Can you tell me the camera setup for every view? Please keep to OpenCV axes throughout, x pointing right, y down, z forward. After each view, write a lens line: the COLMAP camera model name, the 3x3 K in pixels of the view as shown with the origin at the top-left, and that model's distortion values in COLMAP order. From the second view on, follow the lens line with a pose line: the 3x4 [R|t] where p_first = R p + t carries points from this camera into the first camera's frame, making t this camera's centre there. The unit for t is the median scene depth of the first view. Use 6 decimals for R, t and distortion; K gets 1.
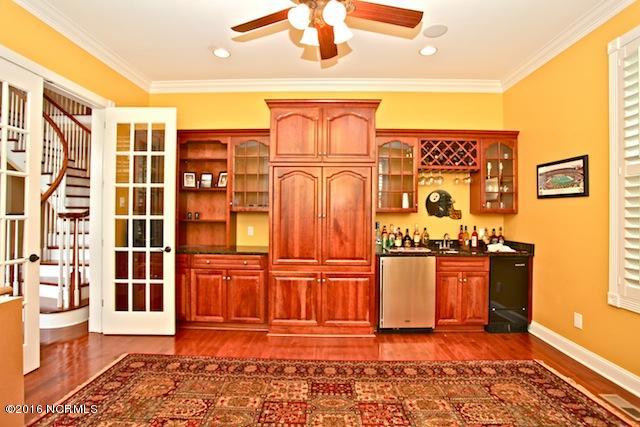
lens RADIAL K [[312.6, 0, 319.9], [0, 312.6, 211.4], [0, 0, 1]] dist [-0.078266, 0.032352]
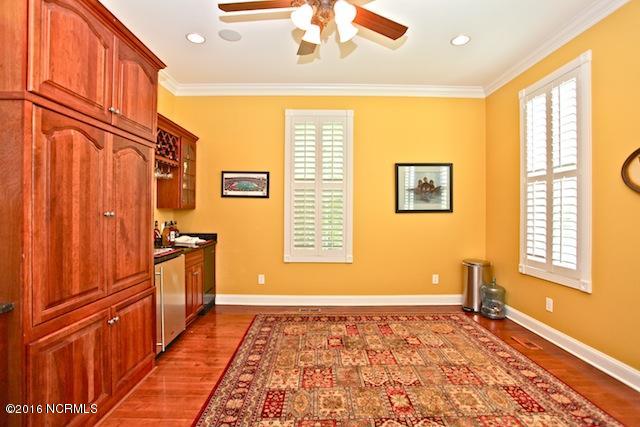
lens RADIAL K [[312.6, 0, 319.9], [0, 312.6, 211.4], [0, 0, 1]] dist [-0.078266, 0.032352]
pose [[-0.030726, -0.011400, 0.999463, -0.619474], [-0.008254, 0.999904, 0.011152, -0.000789], [-0.999494, -0.007907, -0.030817, 0.644587]]
